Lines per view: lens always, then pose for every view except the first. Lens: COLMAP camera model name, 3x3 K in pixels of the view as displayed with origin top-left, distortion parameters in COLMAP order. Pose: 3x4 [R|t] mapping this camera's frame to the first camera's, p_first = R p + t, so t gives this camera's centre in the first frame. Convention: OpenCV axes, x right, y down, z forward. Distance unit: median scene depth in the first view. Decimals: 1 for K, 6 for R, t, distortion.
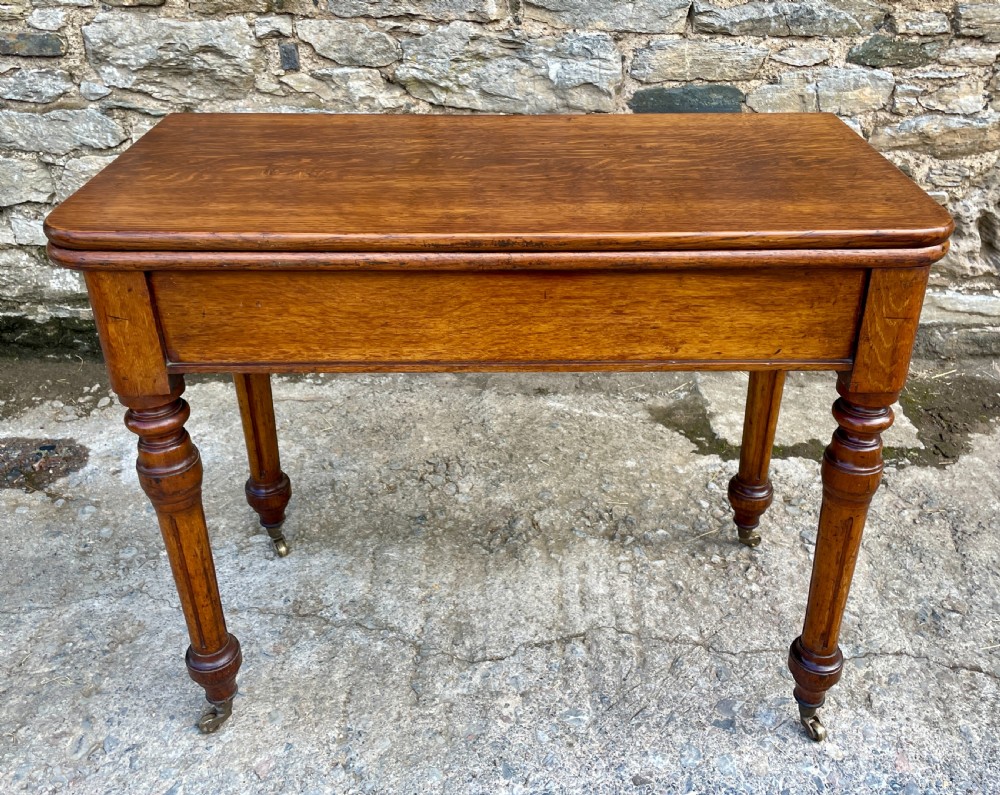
lens RADIAL K [[936.5, 0, 523.2], [0, 936.5, 350.1], [0, 0, 1]] dist [0.068821, -0.074801]
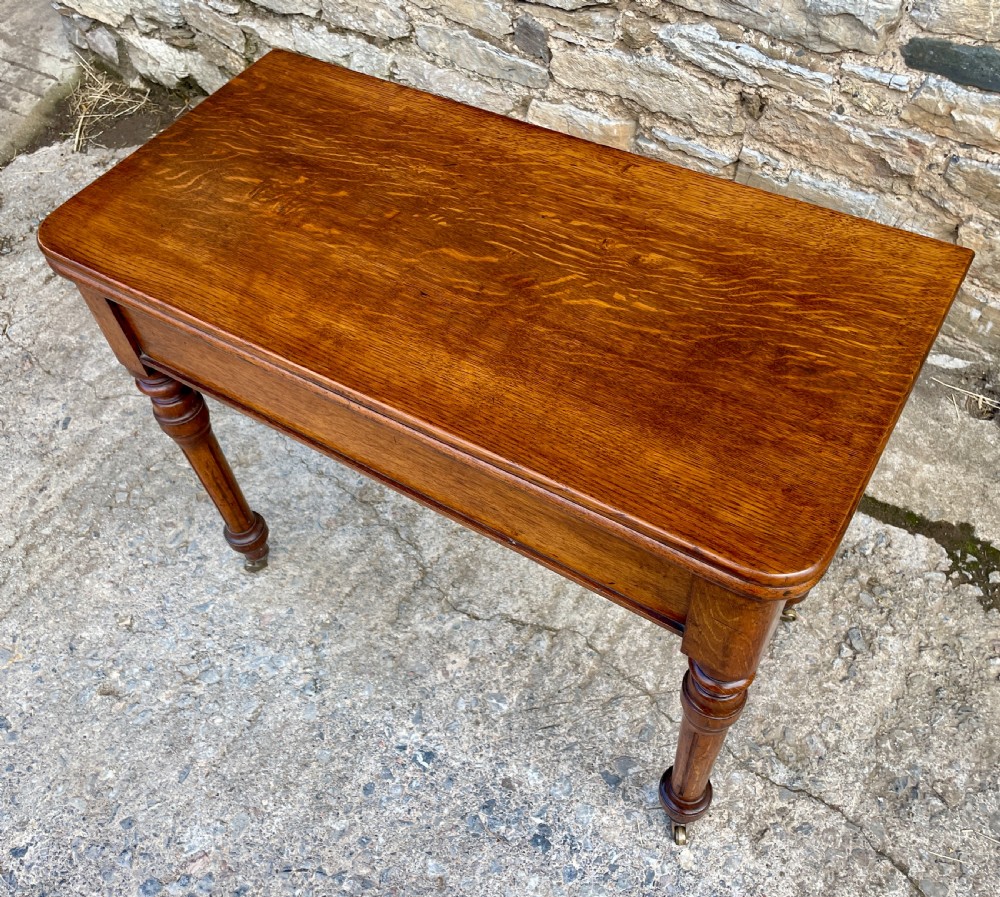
lens RADIAL K [[911.3, 0, 492.7], [0, 911.3, 438.2], [0, 0, 1]] dist [0.082696, -0.115901]
pose [[0.837853, 0.386568, -0.385444, 0.263588], [-0.195935, 0.871983, 0.448615, -0.280853], [0.509521, -0.300351, 0.806336, 0.161280]]
